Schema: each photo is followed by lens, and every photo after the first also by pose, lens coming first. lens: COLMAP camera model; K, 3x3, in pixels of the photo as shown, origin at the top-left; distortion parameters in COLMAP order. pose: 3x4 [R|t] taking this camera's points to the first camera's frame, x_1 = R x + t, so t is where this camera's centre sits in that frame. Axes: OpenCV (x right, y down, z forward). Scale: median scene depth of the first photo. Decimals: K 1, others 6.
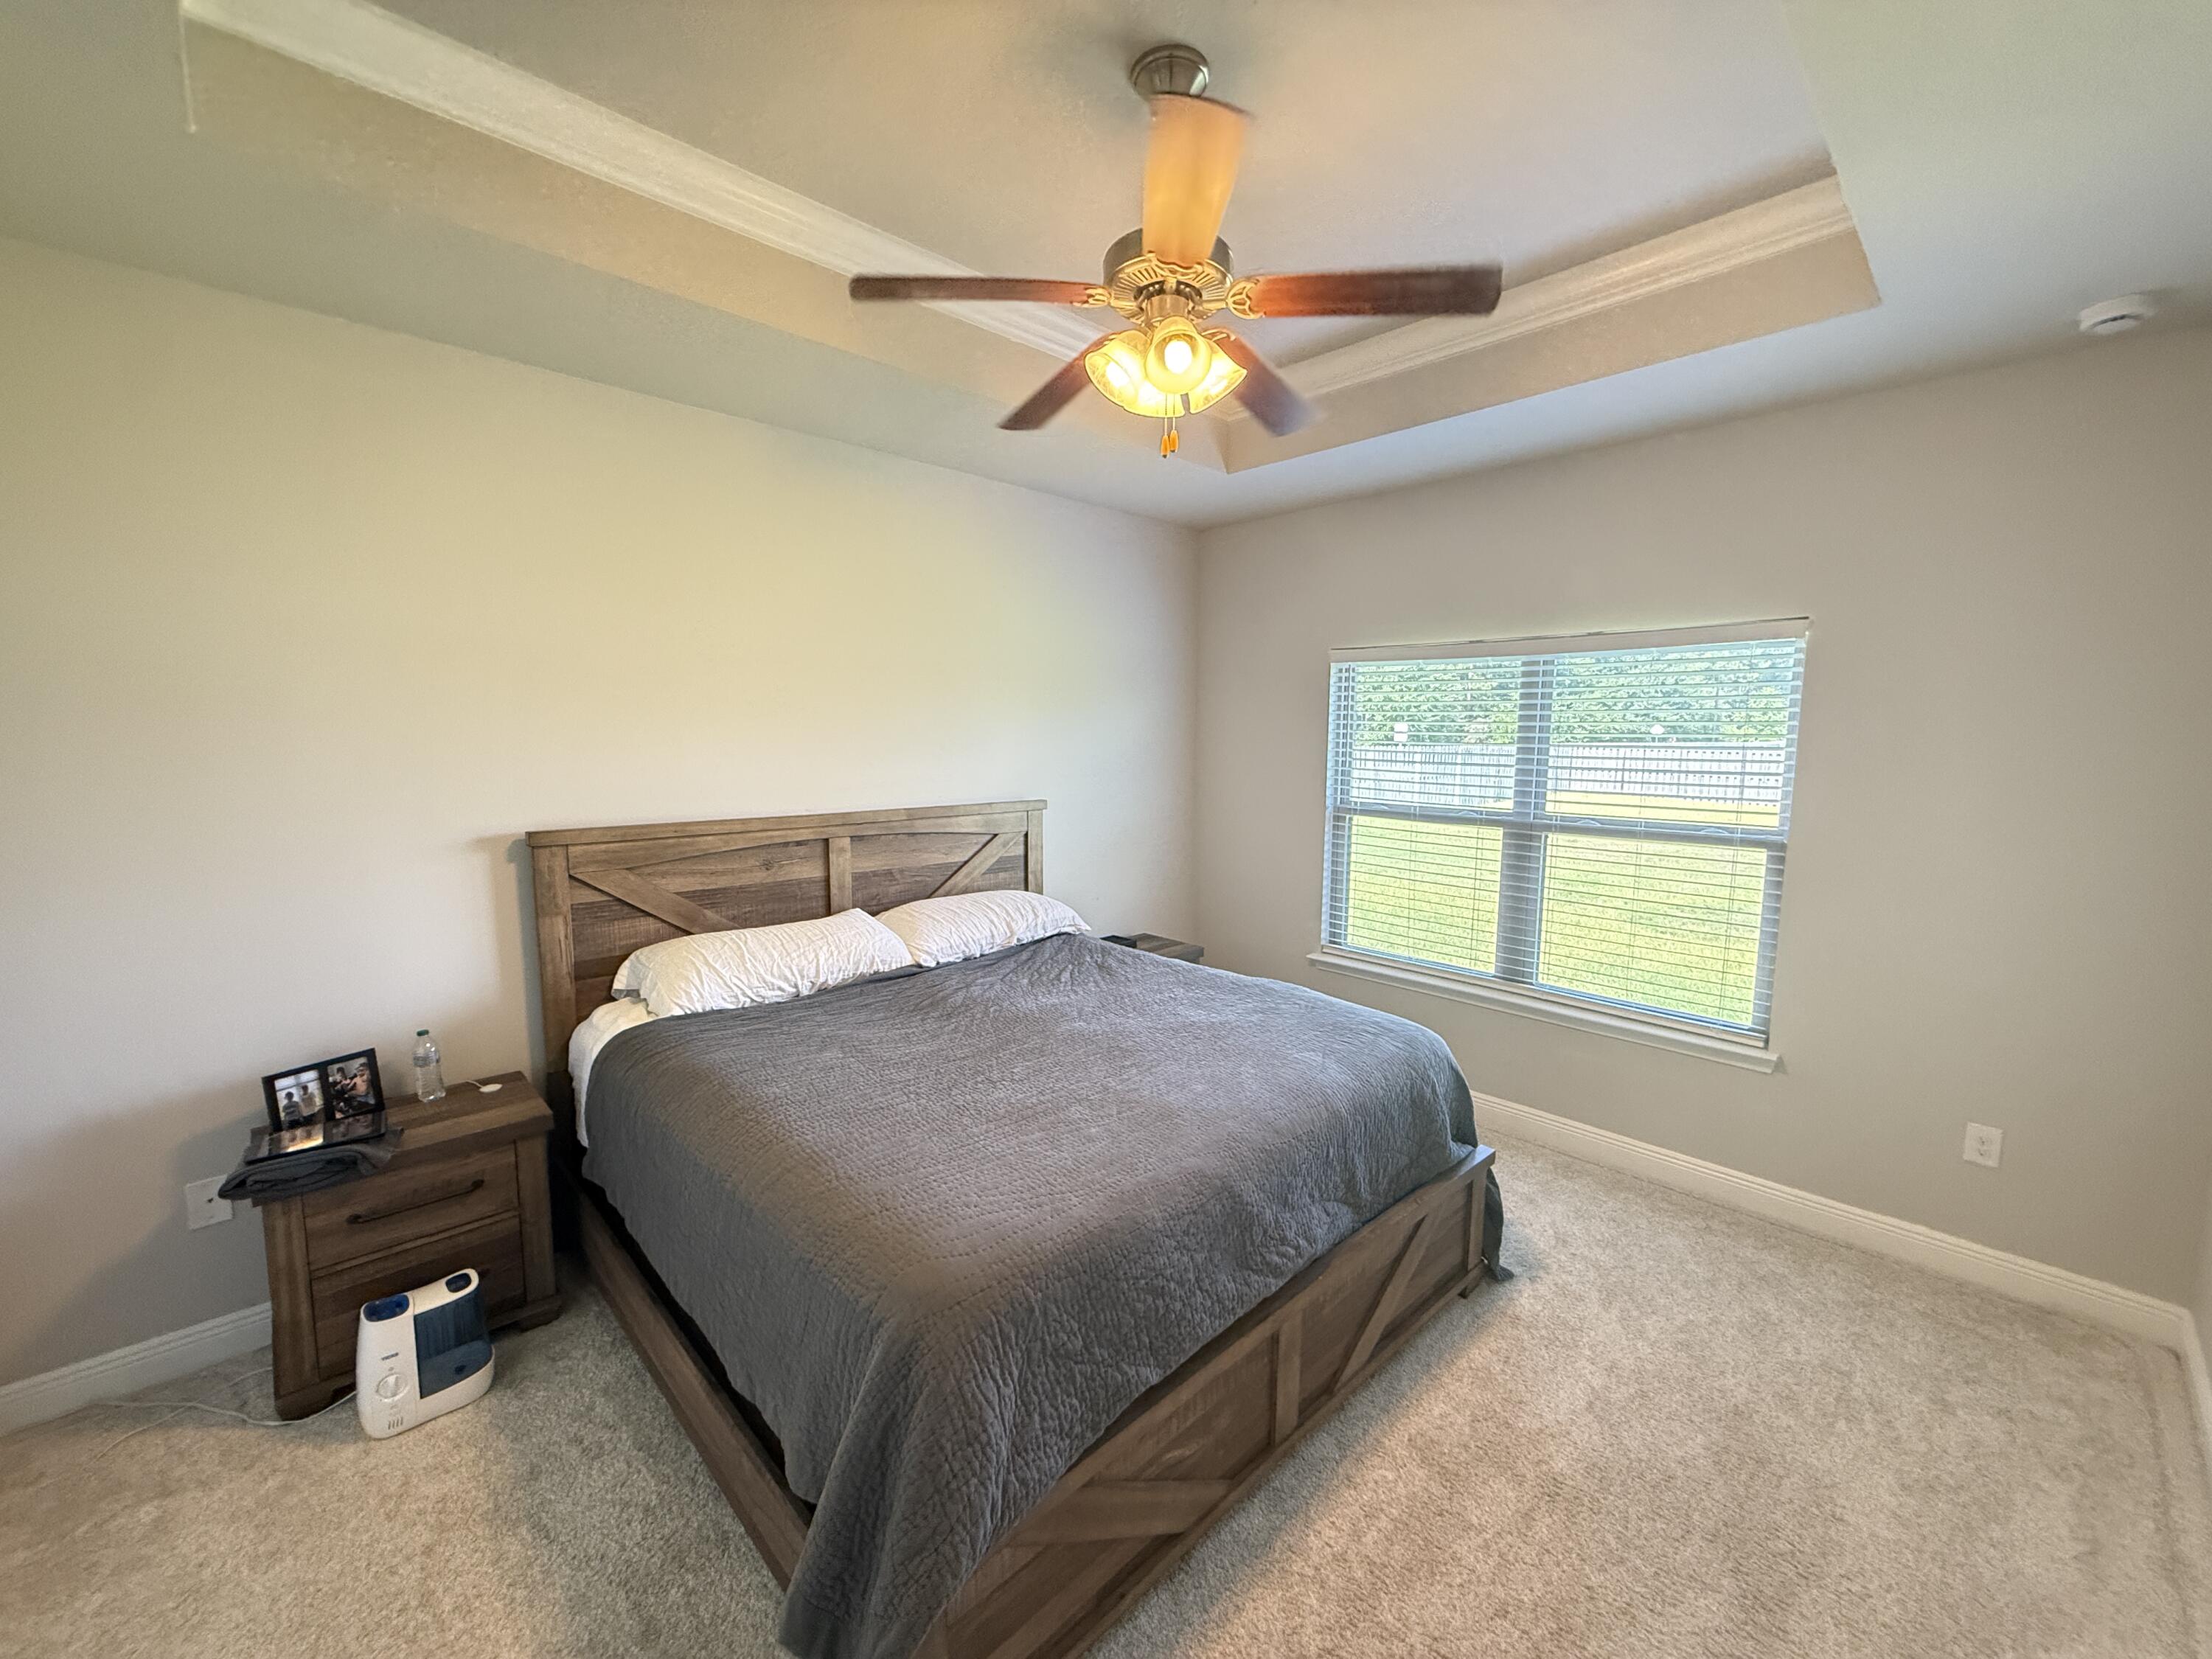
lens RADIAL K [[881.9, 0, 1106.0], [0, 881.9, 829.5], [0, 0, 1]] dist [-0.000263, 0.000236]
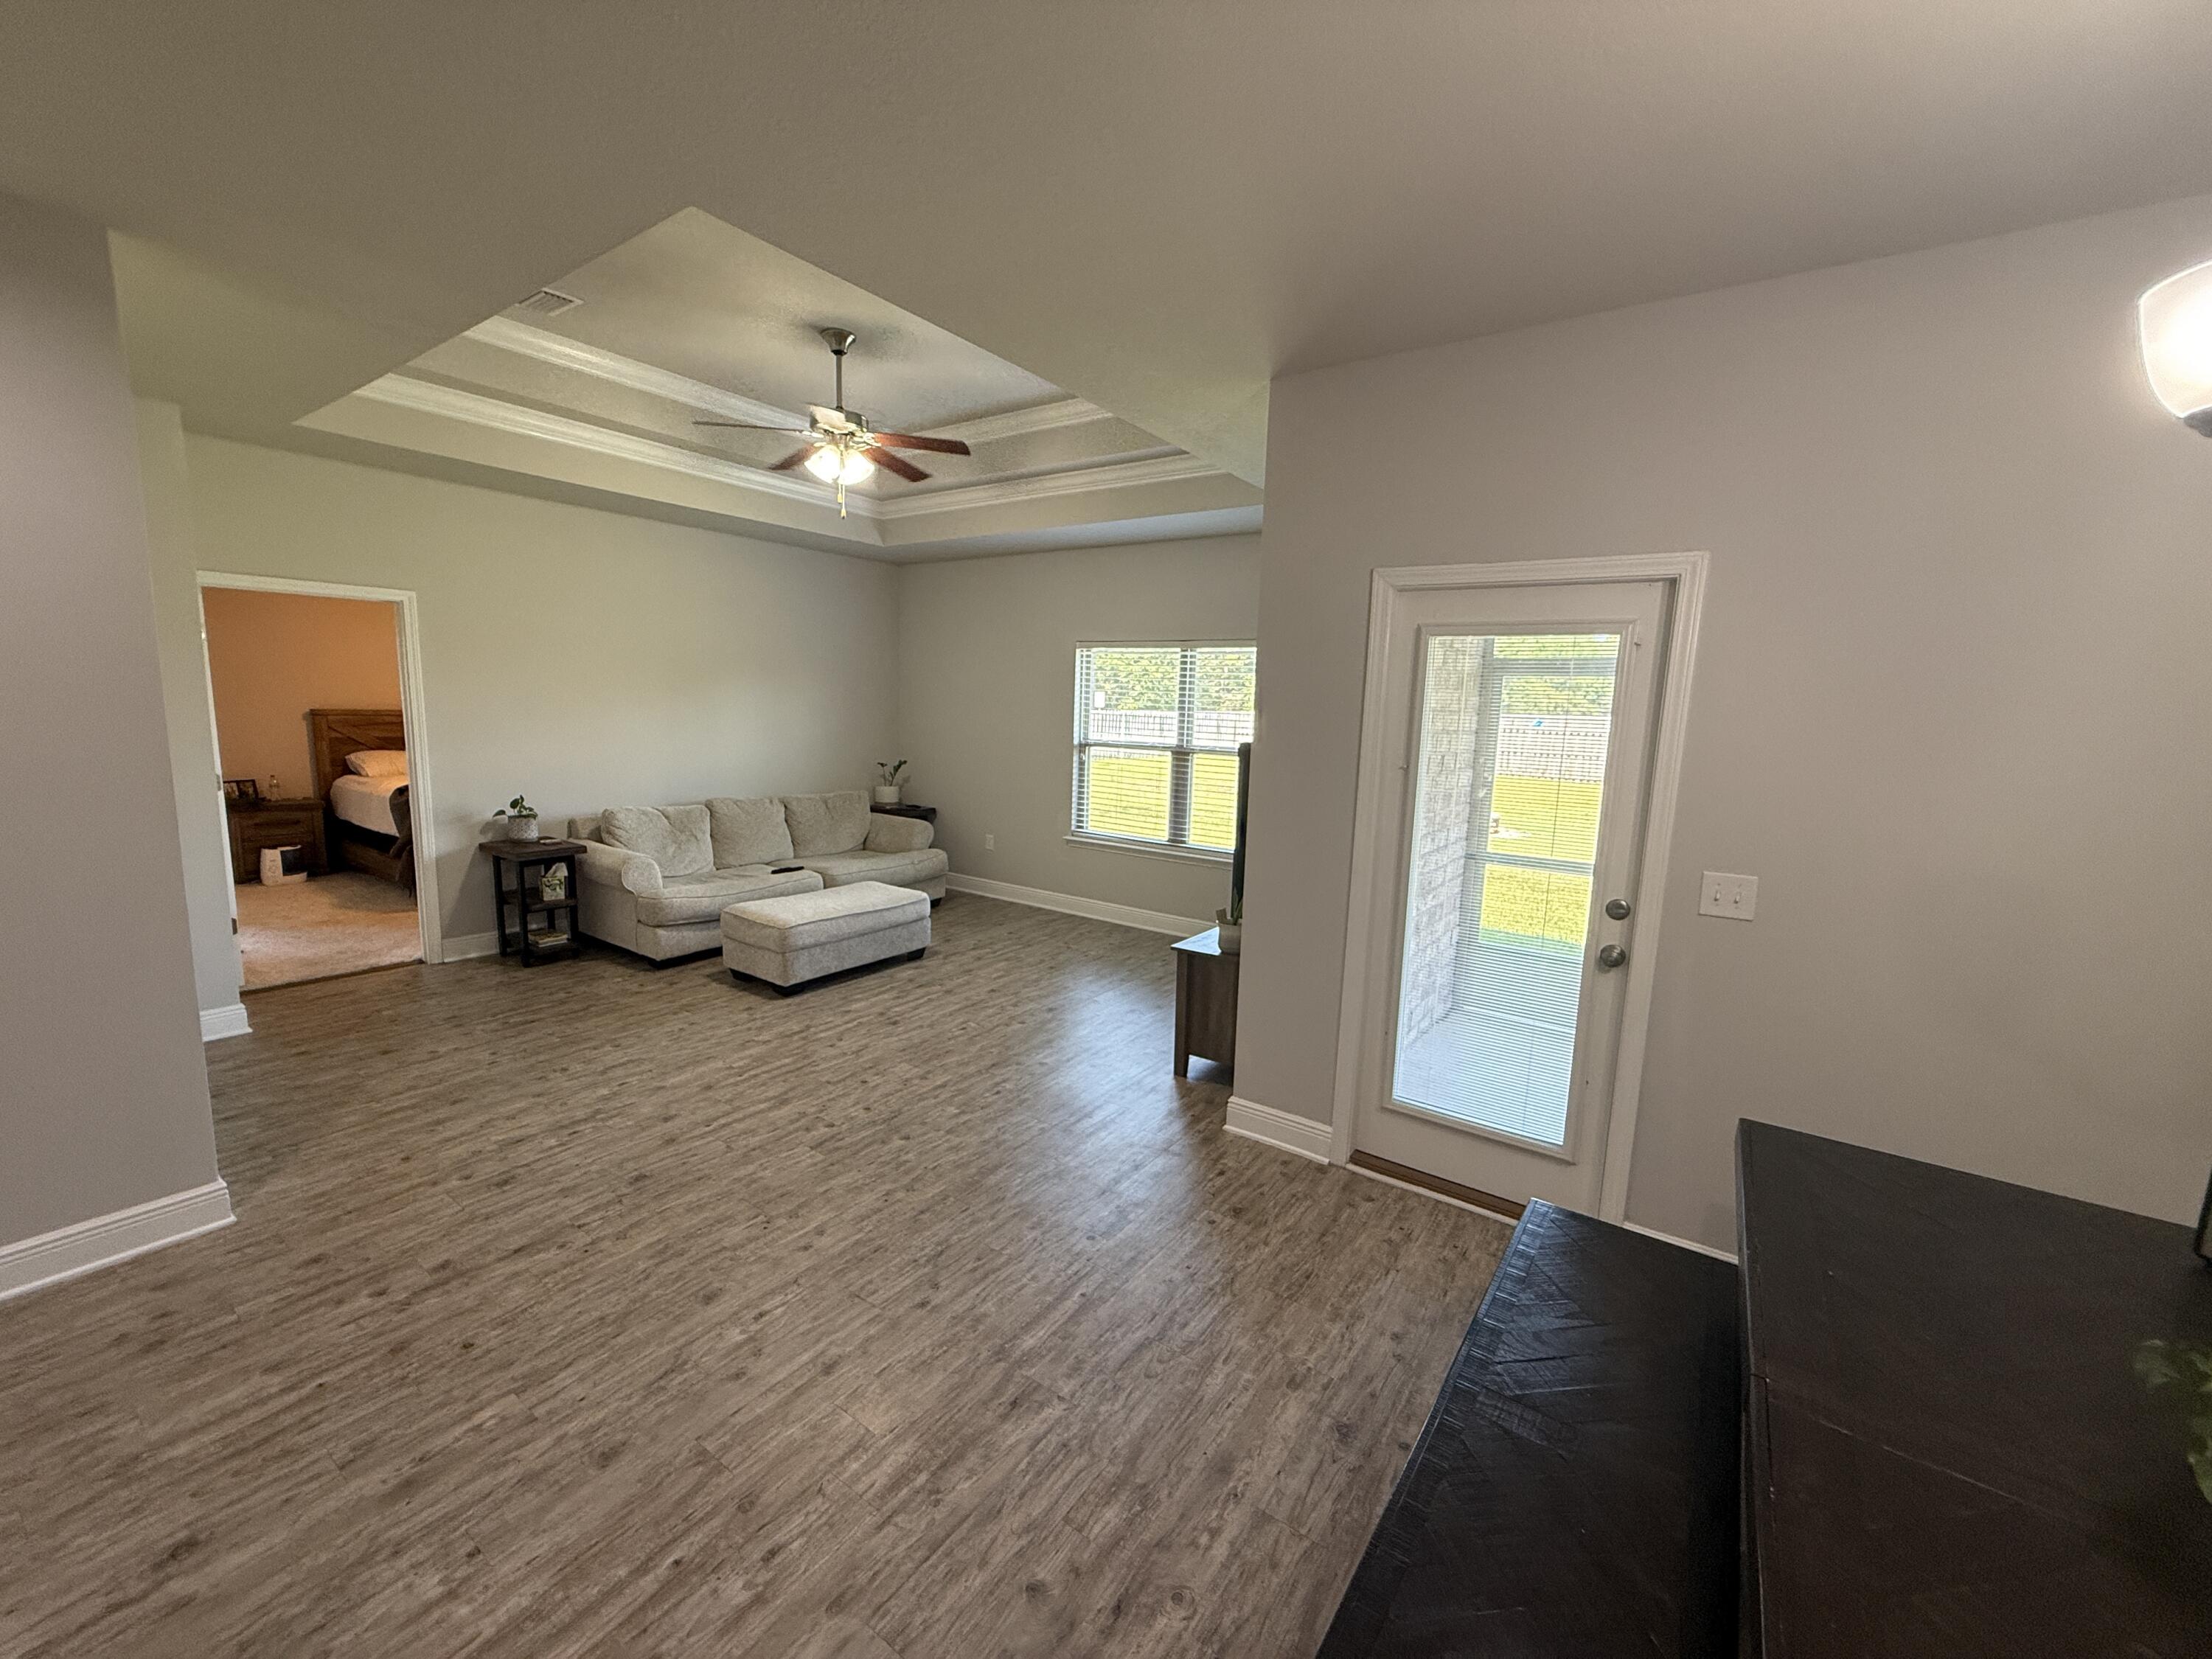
lens RADIAL K [[877.3, 0, 1100.4], [0, 877.3, 829.8], [0, 0, 1]] dist [-0.001756, 0.000558]
pose [[0.983011, -0.011149, 0.183207, 0.012741], [0.003105, 0.999021, 0.044136, 0.068722], [-0.183519, -0.042817, 0.982083, -0.612033]]
